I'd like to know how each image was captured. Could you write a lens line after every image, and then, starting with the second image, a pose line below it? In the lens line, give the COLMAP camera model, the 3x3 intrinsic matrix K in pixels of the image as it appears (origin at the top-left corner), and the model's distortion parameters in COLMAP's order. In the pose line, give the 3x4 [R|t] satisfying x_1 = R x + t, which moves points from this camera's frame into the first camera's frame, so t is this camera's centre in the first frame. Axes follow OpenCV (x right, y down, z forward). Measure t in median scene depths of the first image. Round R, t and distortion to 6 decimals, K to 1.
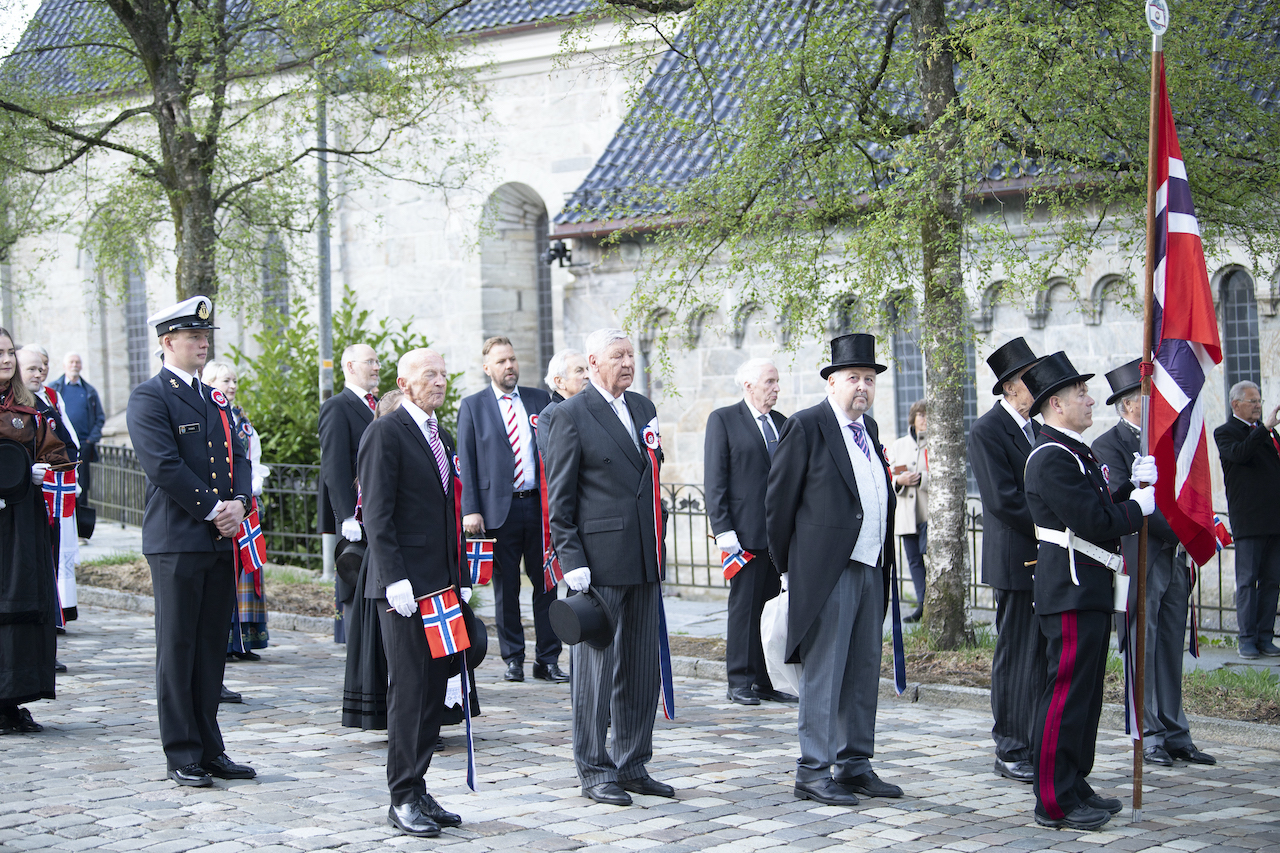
lens RADIAL K [[2515.8, 0, 601.8], [0, 2515.8, 410.6], [0, 0, 1]] dist [-0.004480, 0.000000]
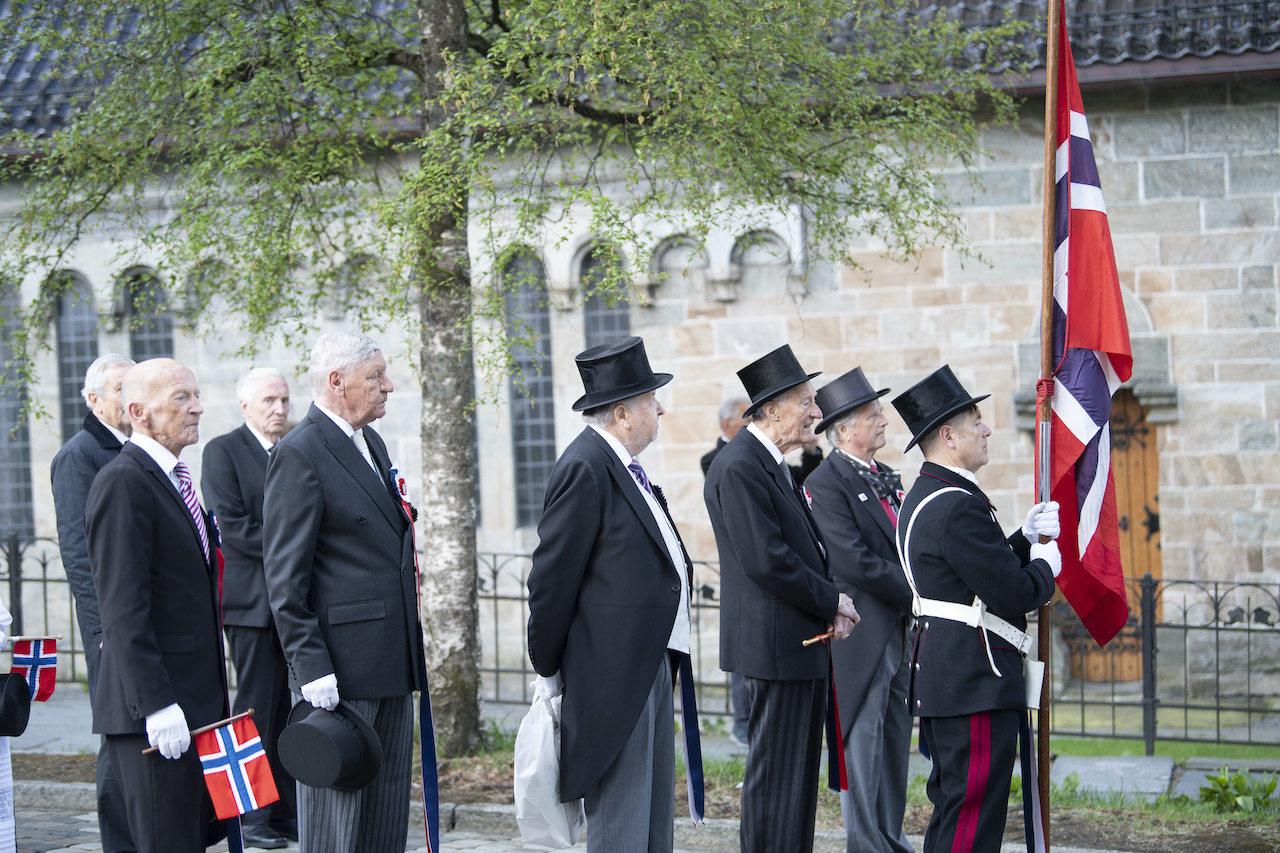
lens RADIAL K [[3207.7, 0, 672.2], [0, 3207.7, 417.6], [0, 0, 1]] dist [0.488444, 0.000000]
pose [[0.932954, -0.003773, 0.359976, -0.170365], [0.004500, 0.999989, -0.001180, -0.004915], [-0.359968, 0.002721, 0.932961, 0.089674]]
